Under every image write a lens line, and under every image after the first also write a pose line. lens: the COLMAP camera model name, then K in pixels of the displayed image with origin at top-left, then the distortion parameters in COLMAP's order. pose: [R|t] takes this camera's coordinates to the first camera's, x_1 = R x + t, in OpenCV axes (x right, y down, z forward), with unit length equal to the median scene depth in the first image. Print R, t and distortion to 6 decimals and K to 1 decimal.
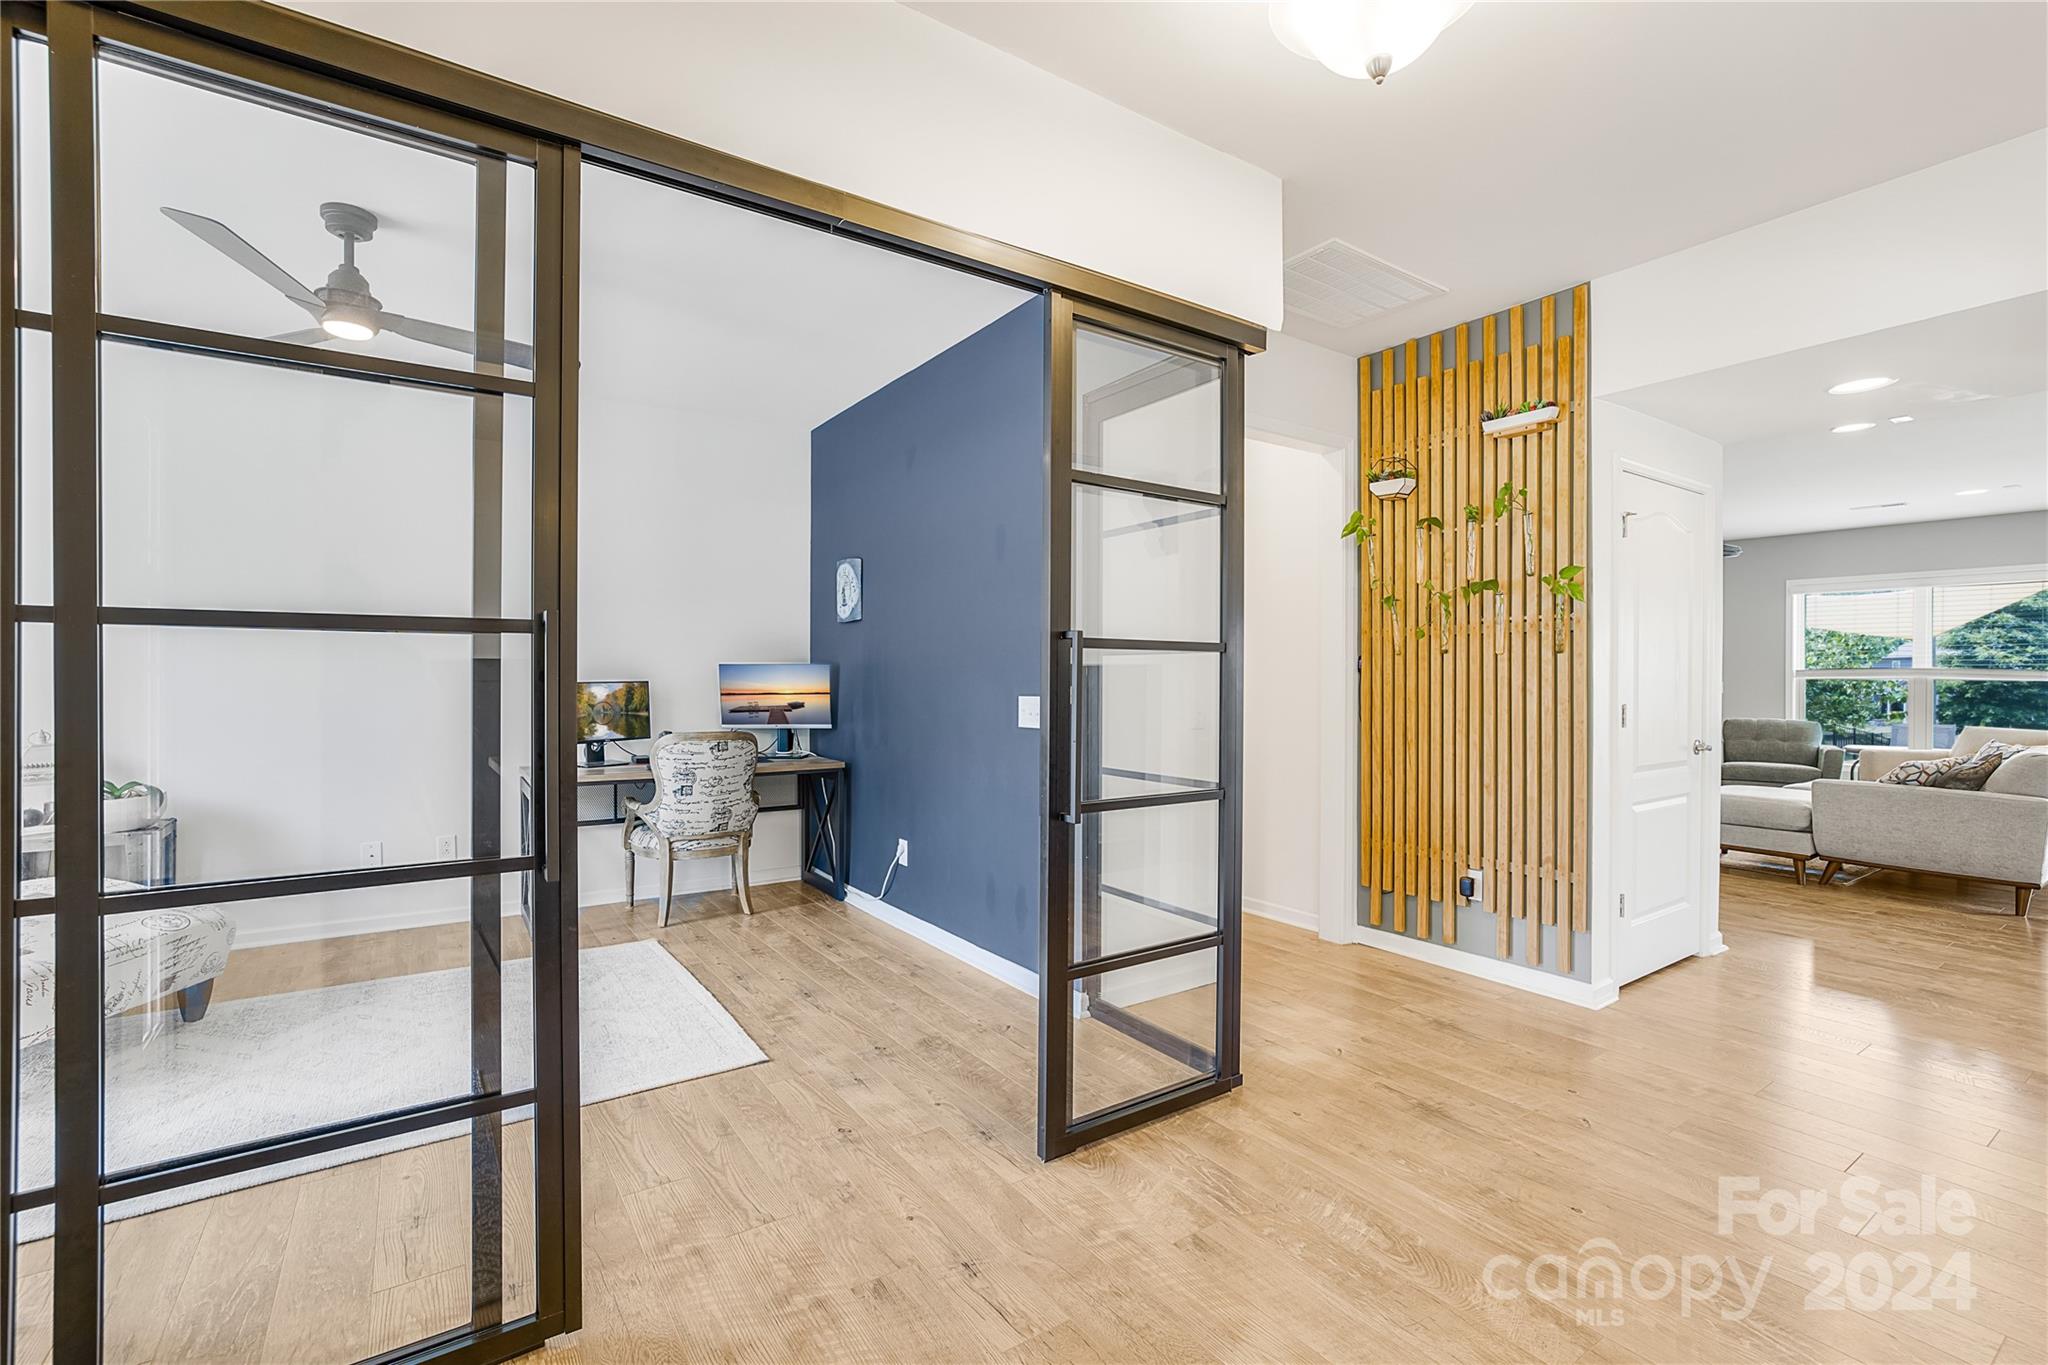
lens RADIAL K [[892.1, 0, 989.7], [0, 892.1, 670.2], [0, 0, 1]] dist [-0.001639, 0.000204]
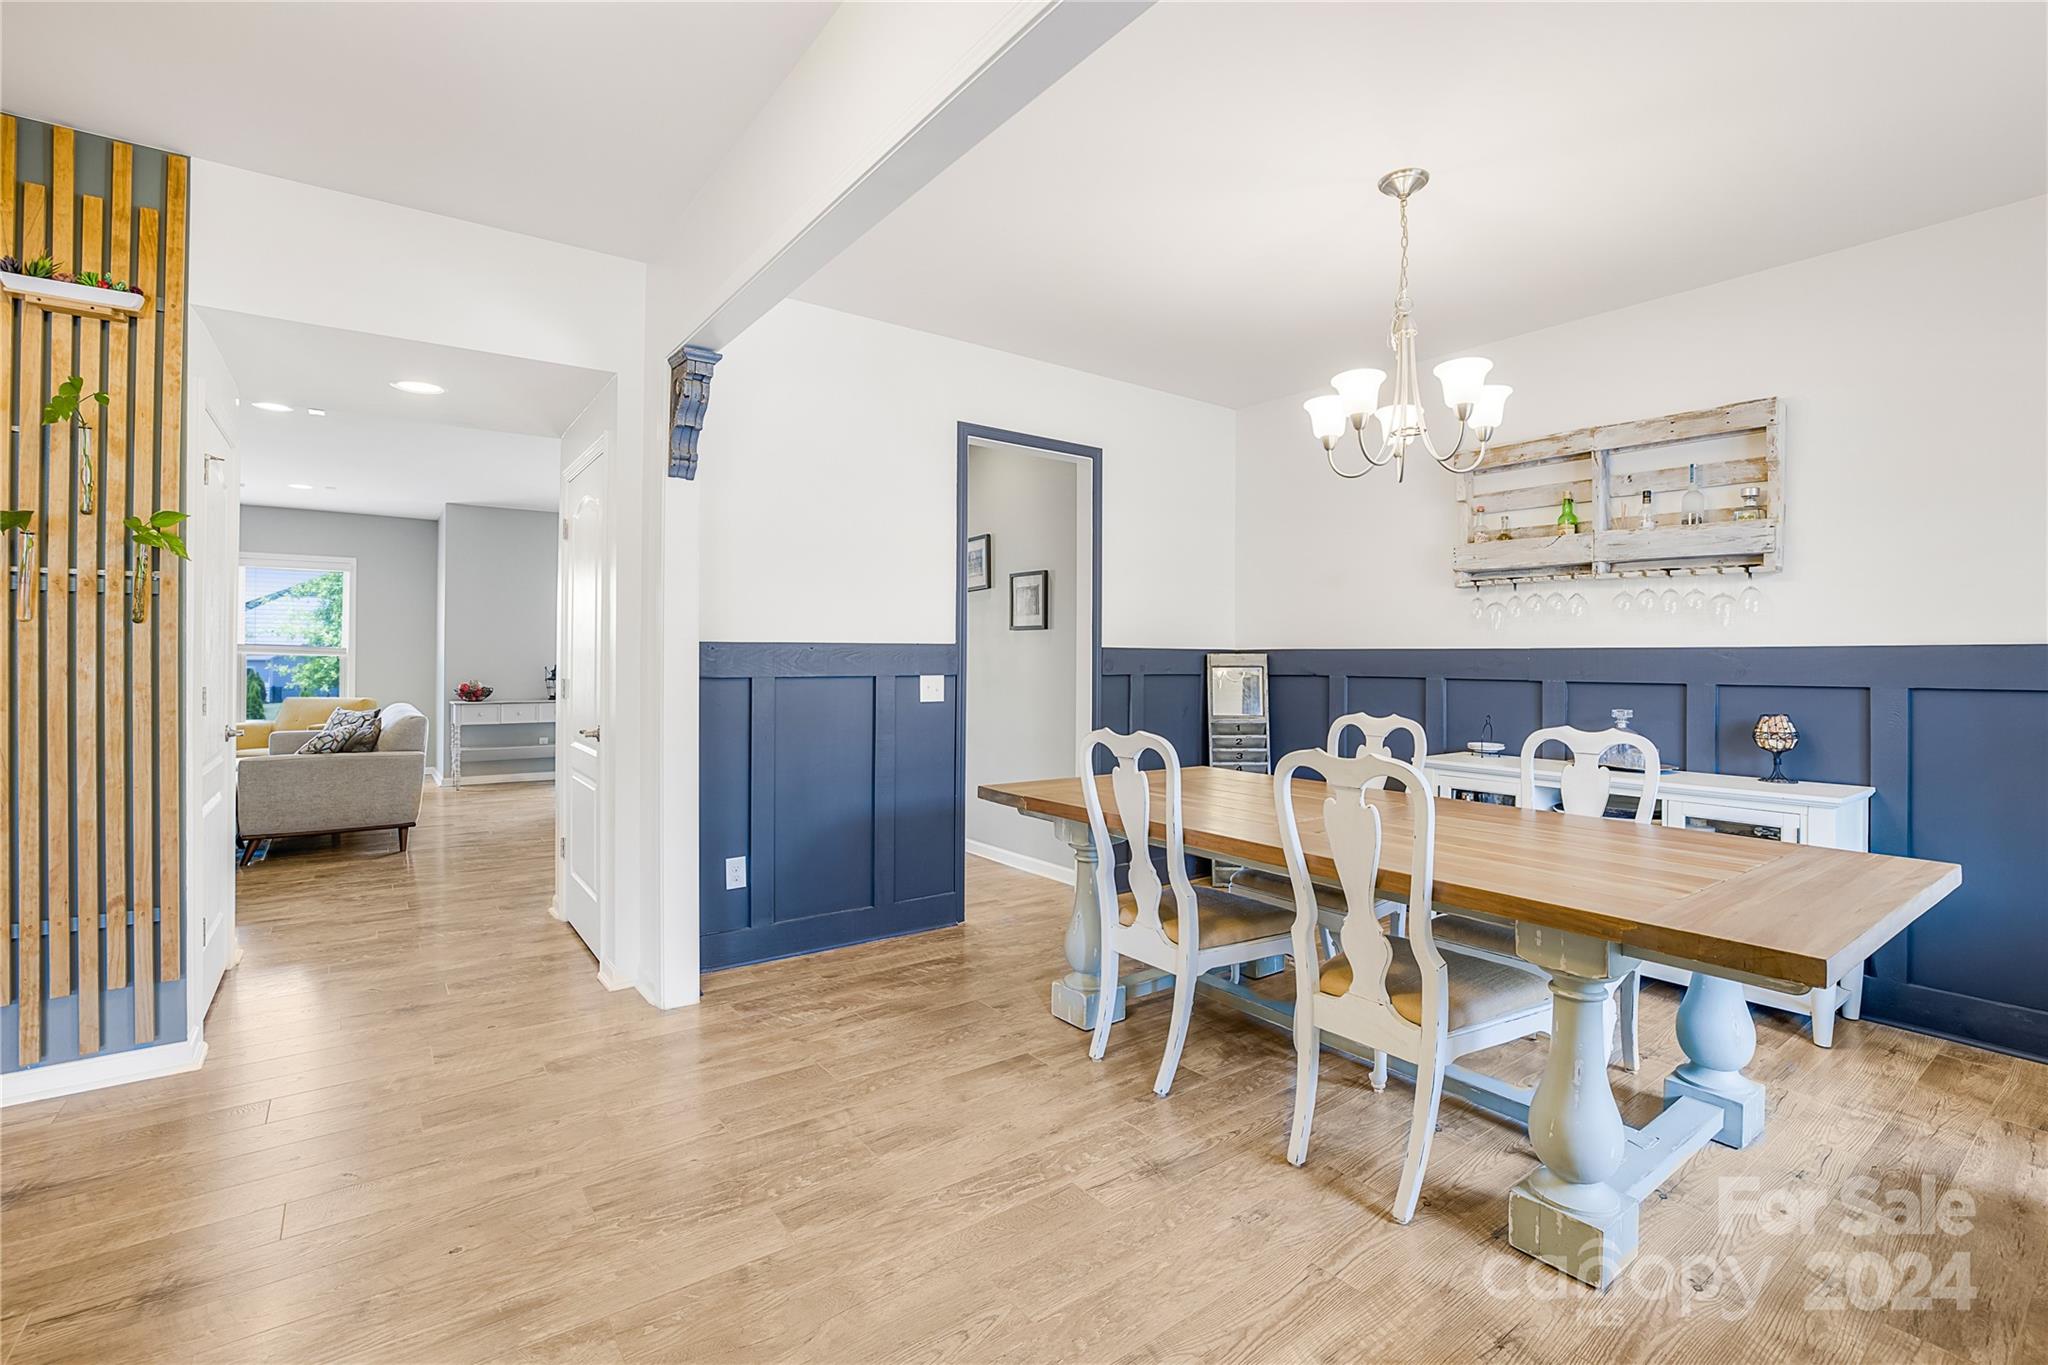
lens RADIAL K [[931.3, 0, 1022.3], [0, 931.3, 648.2], [0, 0, 1]] dist [-0.001500, -0.000348]
pose [[-0.037894, 0.003410, 0.999276, -0.174768], [-0.006641, 0.999971, -0.003664, 0.000240], [-0.999260, -0.006775, -0.037870, 0.276793]]
